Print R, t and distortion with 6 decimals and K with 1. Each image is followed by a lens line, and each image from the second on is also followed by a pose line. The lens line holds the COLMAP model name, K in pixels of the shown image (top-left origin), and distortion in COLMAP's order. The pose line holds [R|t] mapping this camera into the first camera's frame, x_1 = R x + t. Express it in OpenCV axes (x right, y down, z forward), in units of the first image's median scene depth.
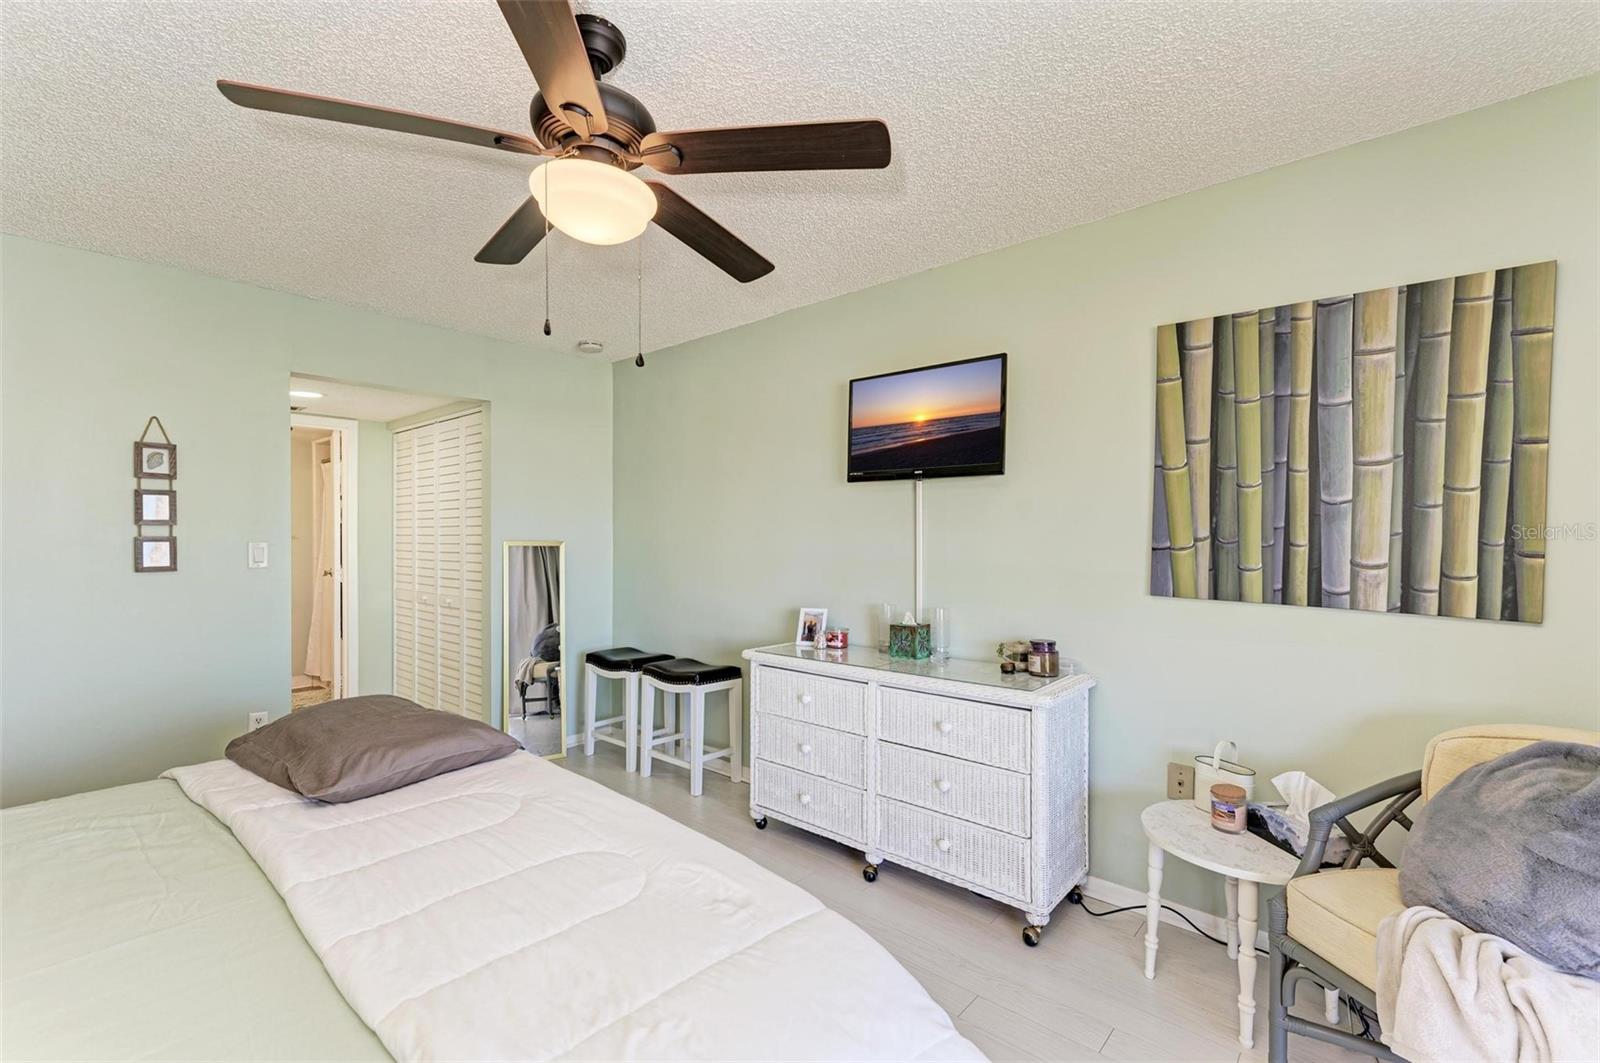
lens RADIAL K [[676.2, 0, 800.0], [0, 676.2, 531.5], [0, 0, 1]] dist [-0.000398, -0.000041]
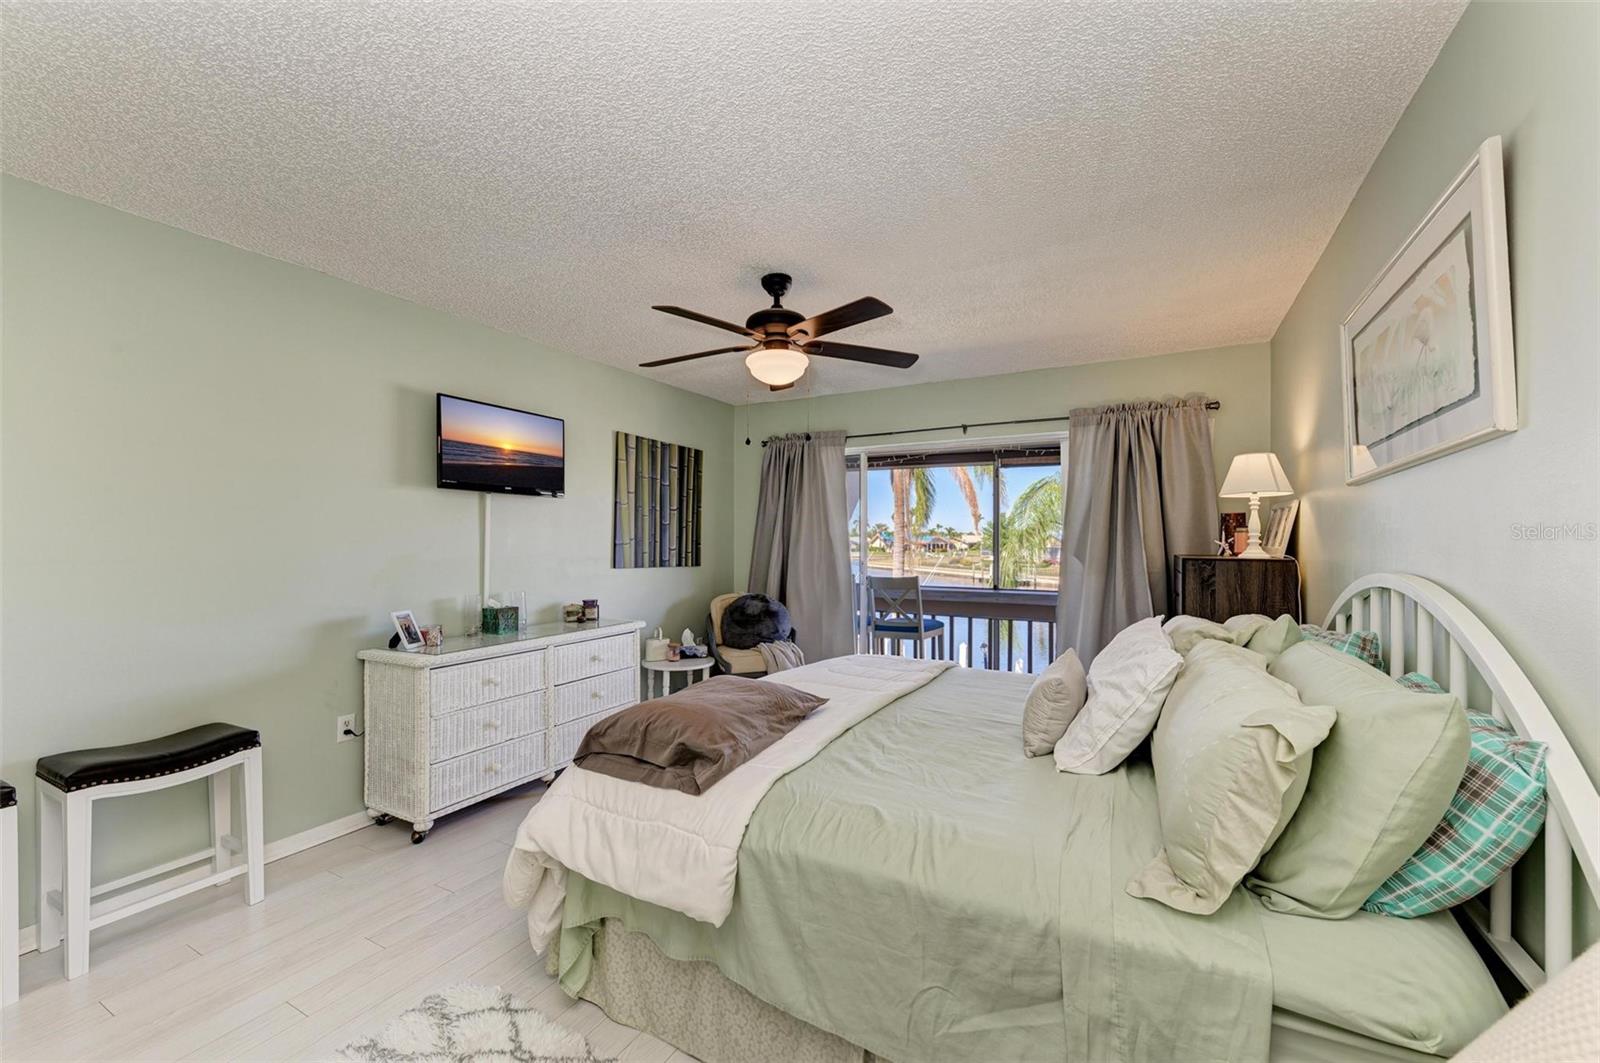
lens RADIAL K [[594.9, 0, 802.8], [0, 594.9, 537.3], [0, 0, 1]] dist [0.012682, -0.004967]
pose [[-0.191320, 0.000755, 0.981527, -1.188499], [-0.008019, 0.999965, -0.002332, 0.003506], [-0.981495, -0.008317, -0.191307, 0.752562]]
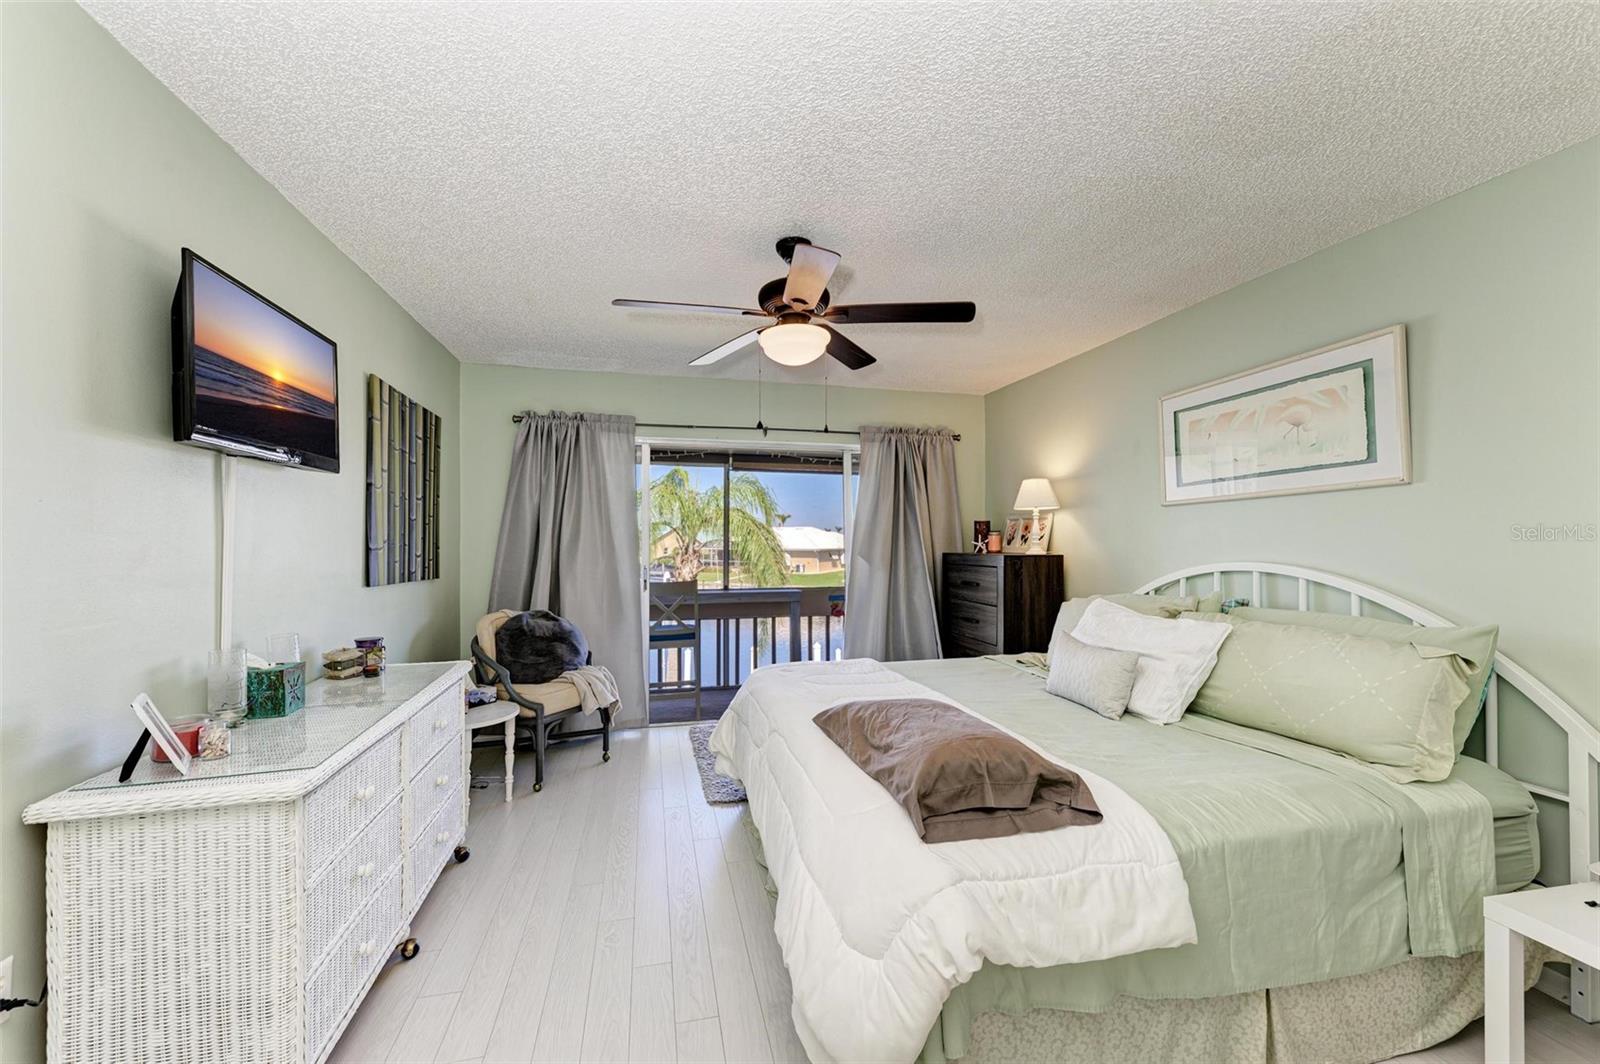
lens RADIAL K [[610.5, 0, 771.4], [0, 610.5, 539.3], [0, 0, 1]] dist [0.006698, -0.000233]
pose [[-0.779953, -0.001297, 0.625837, -0.722815], [-0.005686, 0.999971, -0.005014, 0.006343], [-0.625812, -0.007469, -0.779938, 1.337345]]
